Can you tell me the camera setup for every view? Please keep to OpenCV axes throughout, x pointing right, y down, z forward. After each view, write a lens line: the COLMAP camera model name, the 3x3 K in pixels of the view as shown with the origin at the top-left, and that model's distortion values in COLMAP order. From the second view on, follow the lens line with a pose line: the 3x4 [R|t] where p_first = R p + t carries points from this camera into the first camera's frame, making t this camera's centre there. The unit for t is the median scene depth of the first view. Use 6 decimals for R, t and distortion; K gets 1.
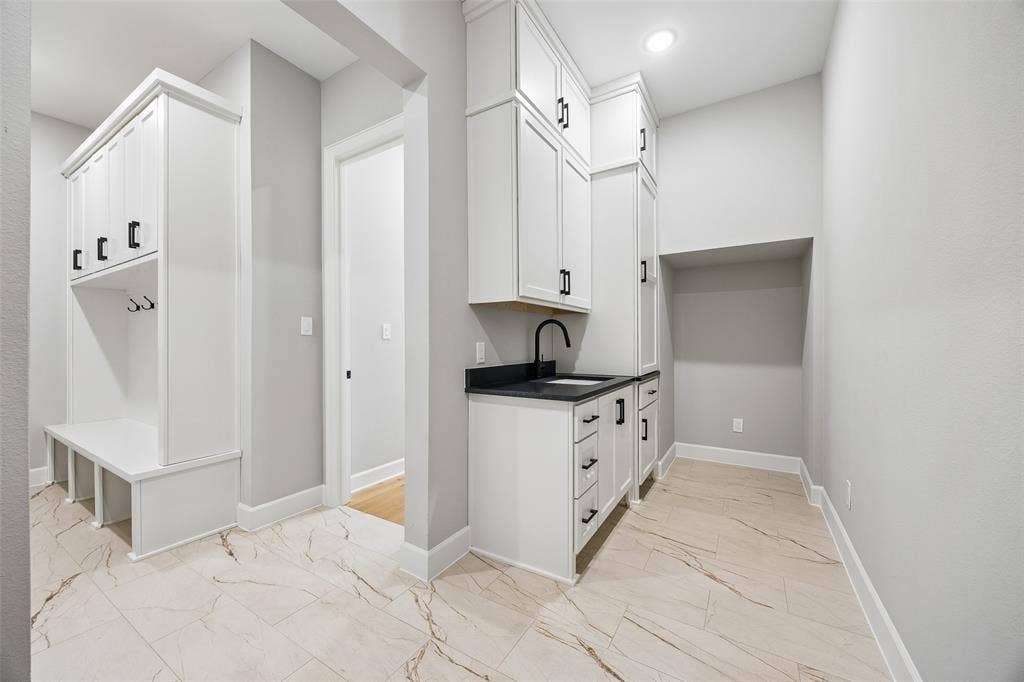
lens RADIAL K [[384.4, 0, 510.9], [0, 384.4, 338.7], [0, 0, 1]] dist [0.000177, -0.000011]
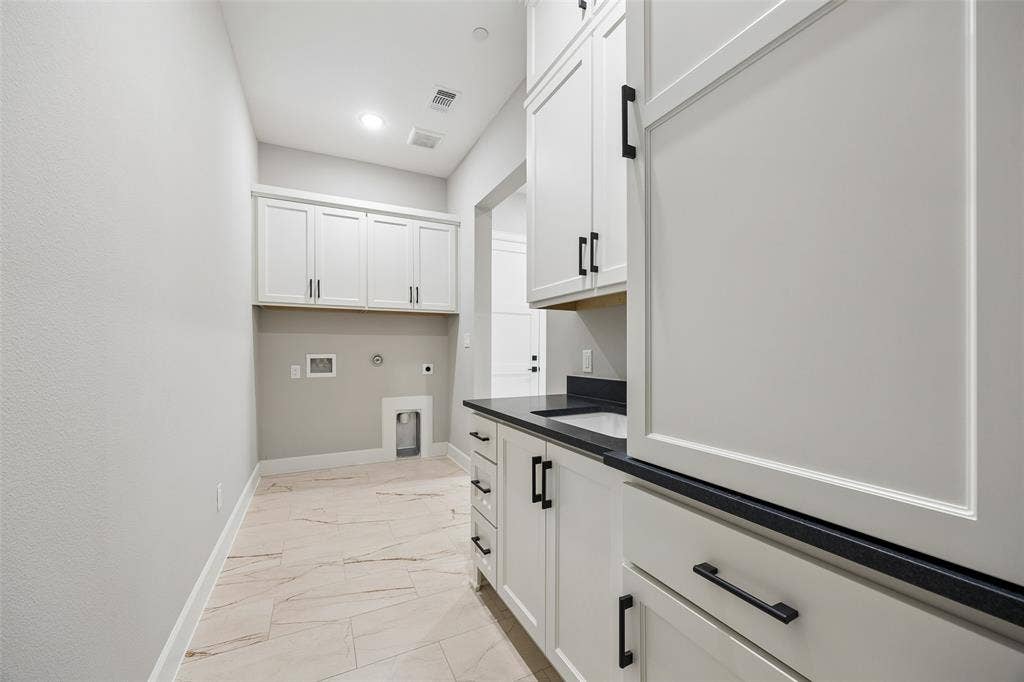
lens RADIAL K [[391.2, 0, 510.8], [0, 391.2, 351.2], [0, 0, 1]] dist [-0.002953, -0.000221]
pose [[-0.530981, 0.004704, -0.847370, 0.822170], [0.004561, 0.999986, 0.002693, 0.010074], [0.847371, -0.002435, -0.530995, 1.355900]]
